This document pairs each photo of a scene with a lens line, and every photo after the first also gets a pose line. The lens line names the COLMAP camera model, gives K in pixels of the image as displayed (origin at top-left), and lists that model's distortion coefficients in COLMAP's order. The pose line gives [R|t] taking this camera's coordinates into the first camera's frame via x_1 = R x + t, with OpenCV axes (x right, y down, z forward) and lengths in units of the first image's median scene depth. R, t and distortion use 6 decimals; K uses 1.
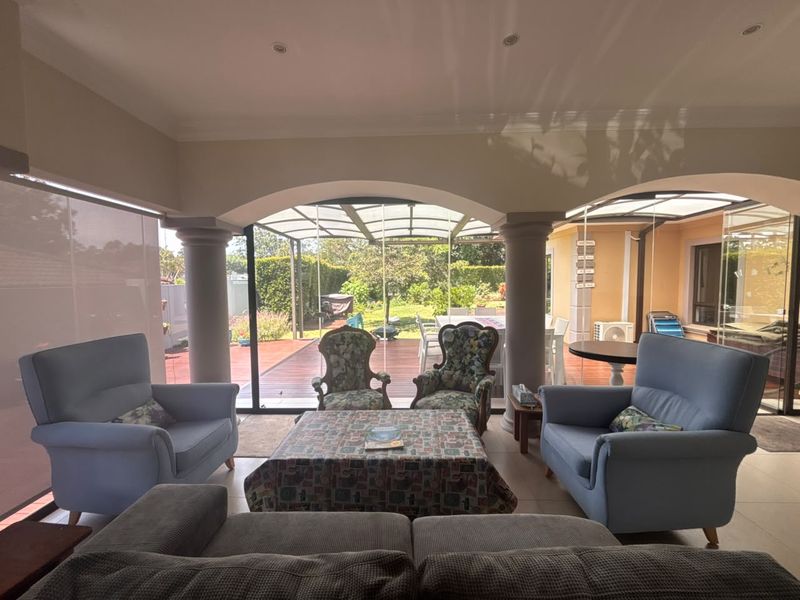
lens RADIAL K [[326.0, 0, 398.9], [0, 326.0, 301.1], [0, 0, 1]] dist [0.002233, -0.001076]
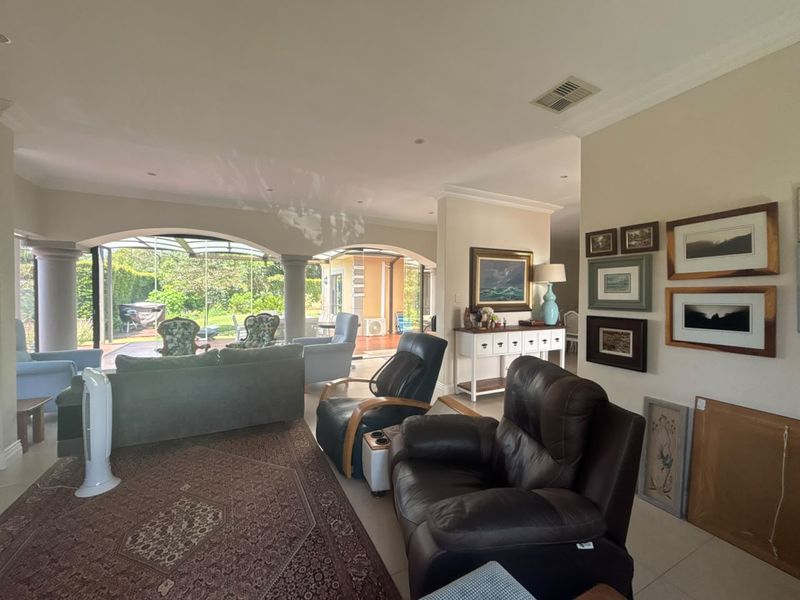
lens RADIAL K [[326.0, 0, 397.9], [0, 326.0, 298.0], [0, 0, 1]] dist [0.002233, -0.001076]
pose [[0.877247, 0.010360, 0.479927, 0.009122], [0.012044, 0.998977, -0.043580, 0.066841], [-0.479888, 0.044011, 0.876225, -0.851735]]
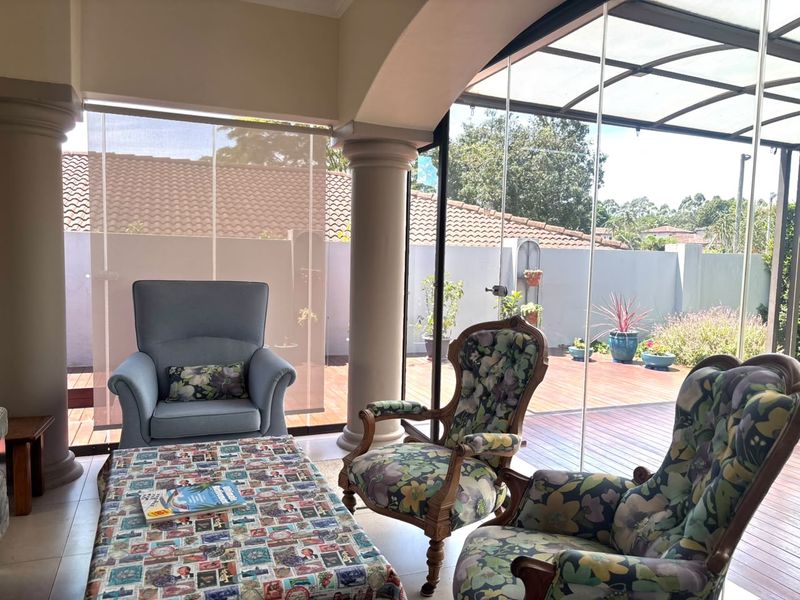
lens RADIAL K [[607.9, 0, 401.8], [0, 607.9, 304.0], [0, 0, 1]] dist [0.044106, 0.002649]
pose [[0.412451, 0.100613, -0.905407, 0.529197], [-0.093638, 0.993300, 0.067724, 0.015753], [0.906154, 0.056847, 0.419109, 0.518329]]
